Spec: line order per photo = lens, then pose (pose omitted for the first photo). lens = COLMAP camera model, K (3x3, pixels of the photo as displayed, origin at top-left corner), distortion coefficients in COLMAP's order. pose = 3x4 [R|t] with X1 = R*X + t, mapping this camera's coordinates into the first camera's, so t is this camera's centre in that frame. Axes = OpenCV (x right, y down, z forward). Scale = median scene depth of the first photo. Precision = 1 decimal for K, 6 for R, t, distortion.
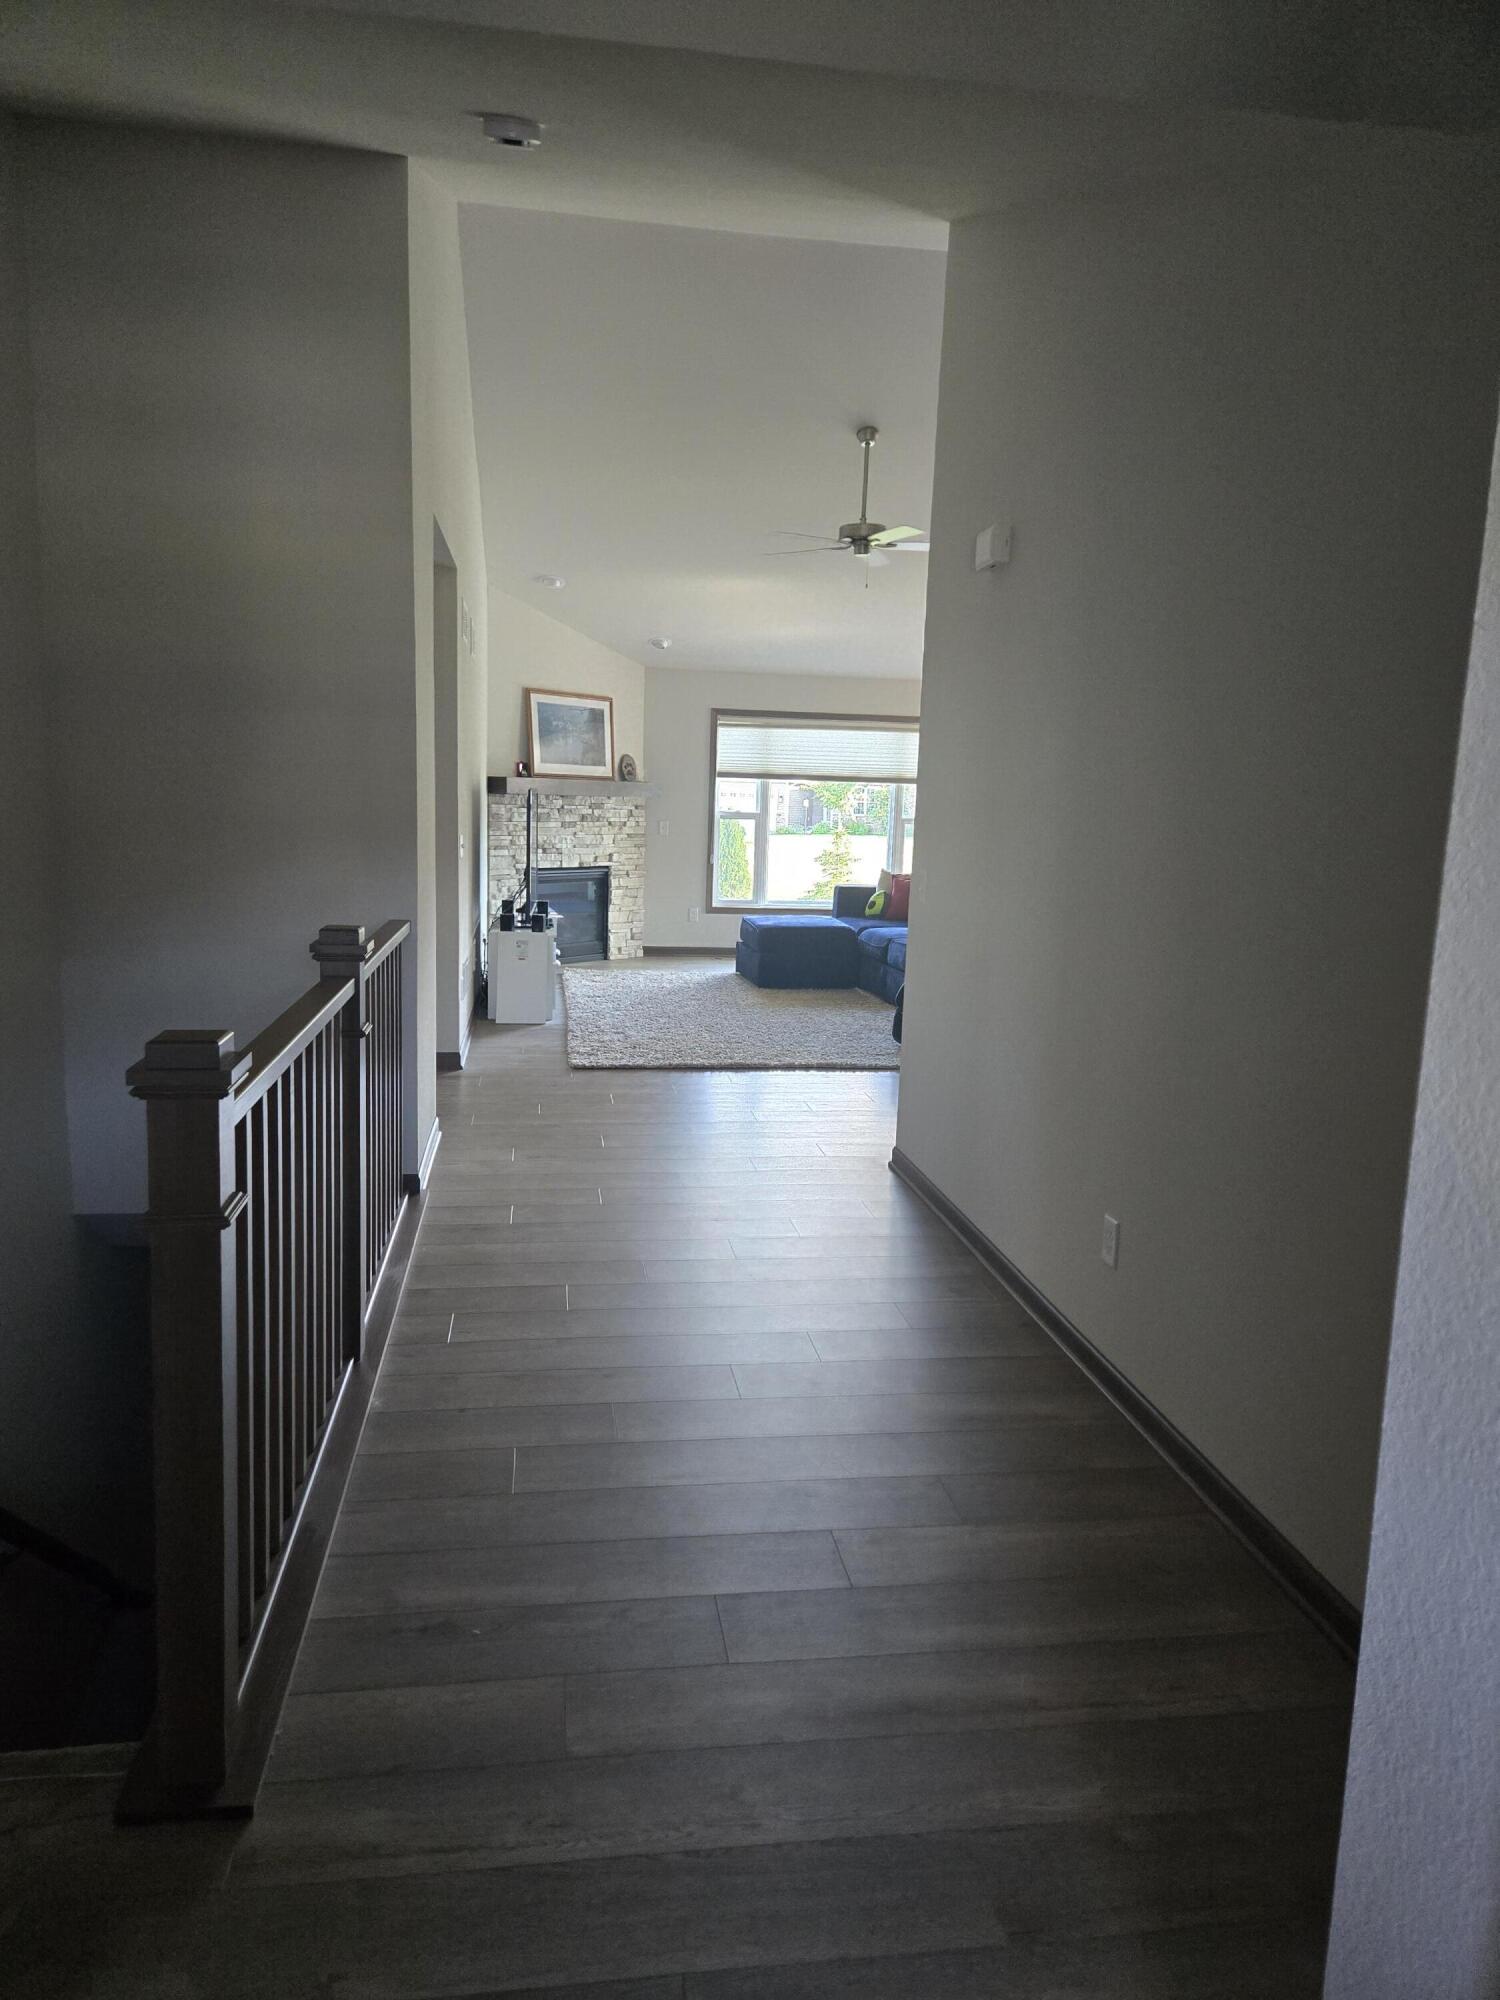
lens RADIAL K [[1323.2, 0, 752.7], [0, 1323.2, 993.7], [0, 0, 1]] dist [0.089749, -0.079254]
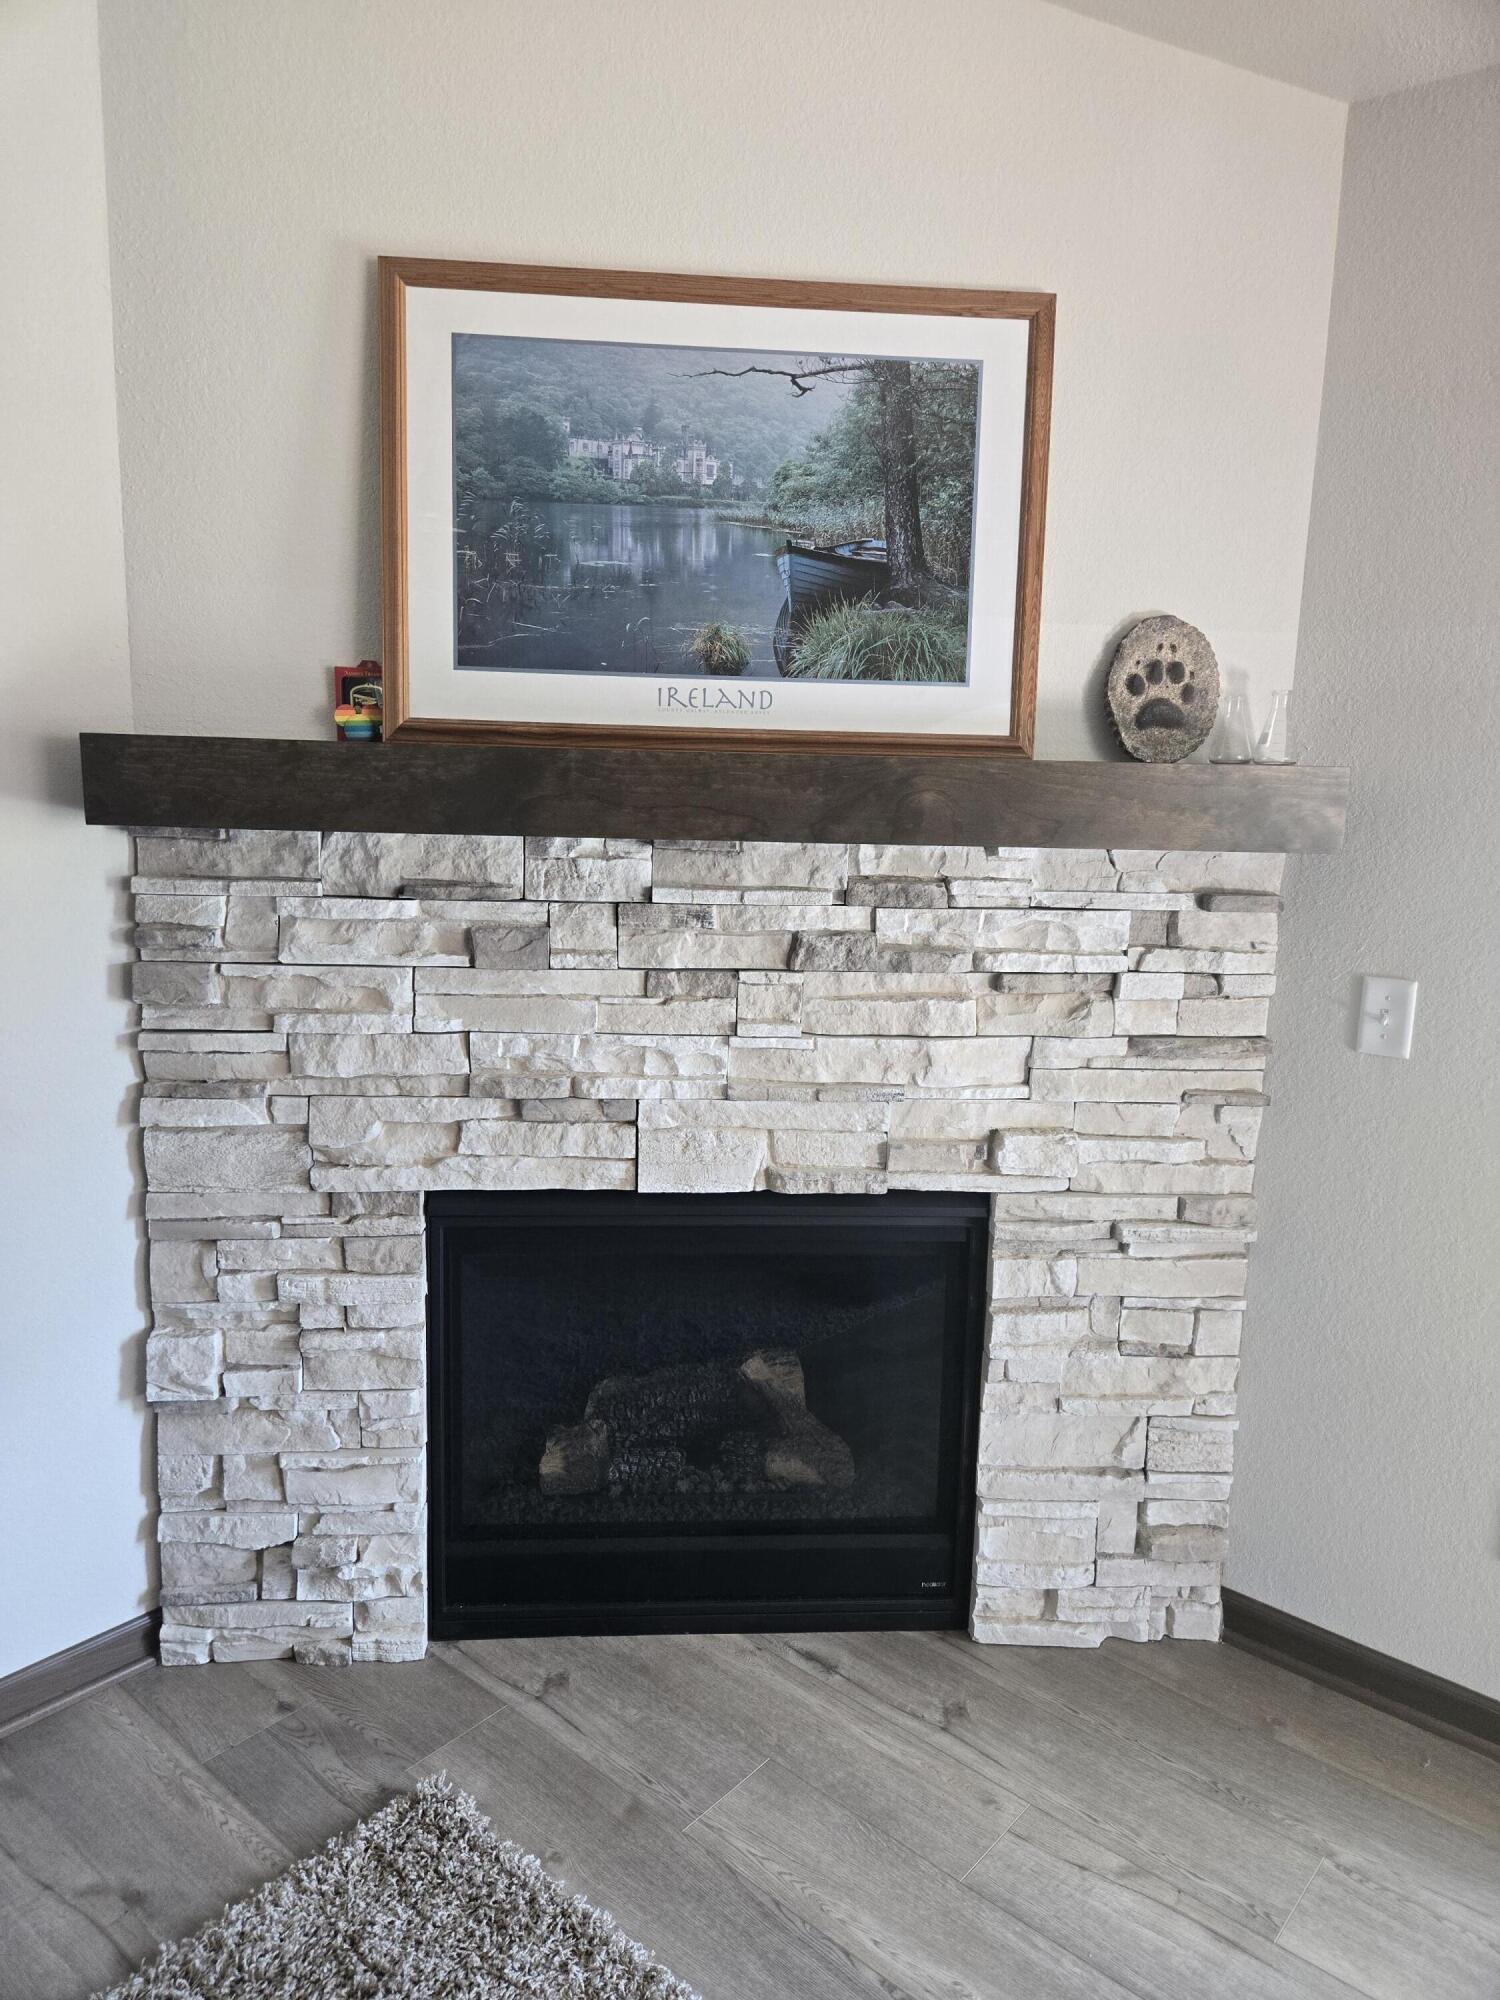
lens RADIAL K [[1323.2, 0, 752.7], [0, 1323.2, 993.7], [0, 0, 1]] dist [0.089749, -0.079254]
pose [[0.644768, 0.106123, -0.756976, 0.015409], [-0.118074, 0.992257, 0.038536, -0.129483], [0.755204, 0.064532, 0.652305, 0.845486]]
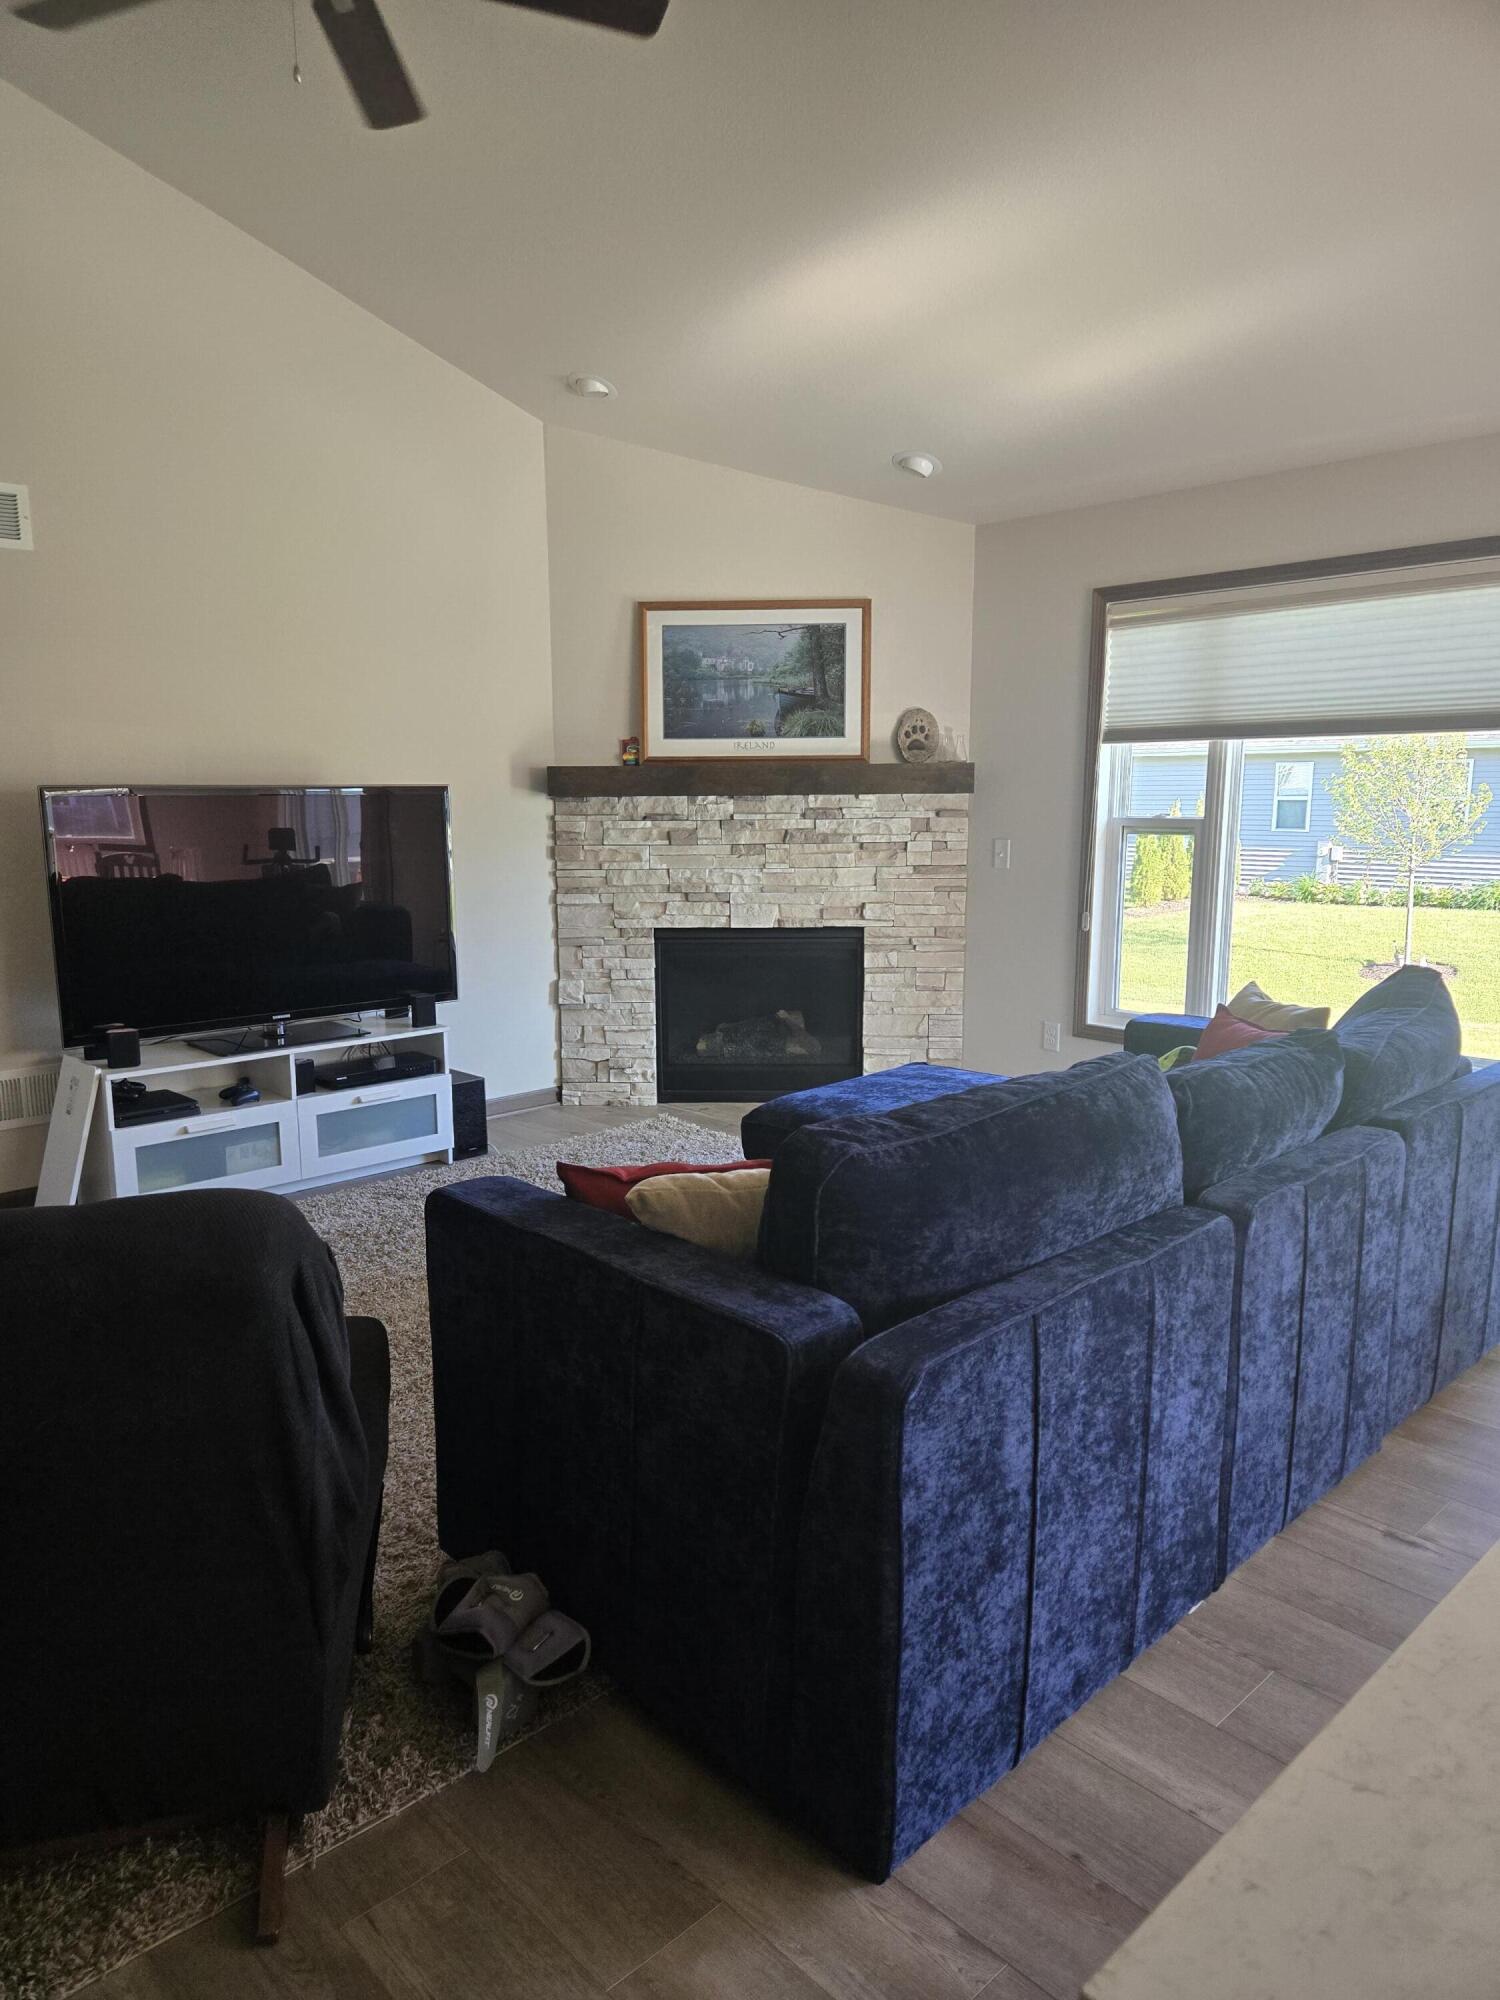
lens RADIAL K [[1341.5, 0, 747.6], [0, 1341.5, 1011.3], [0, 0, 1]] dist [0.085636, -0.072349]
pose [[0.562149, 0.102519, -0.820657, 0.303635], [-0.098027, 0.993552, 0.056969, -0.089527], [0.821206, 0.048422, 0.568573, 0.666397]]
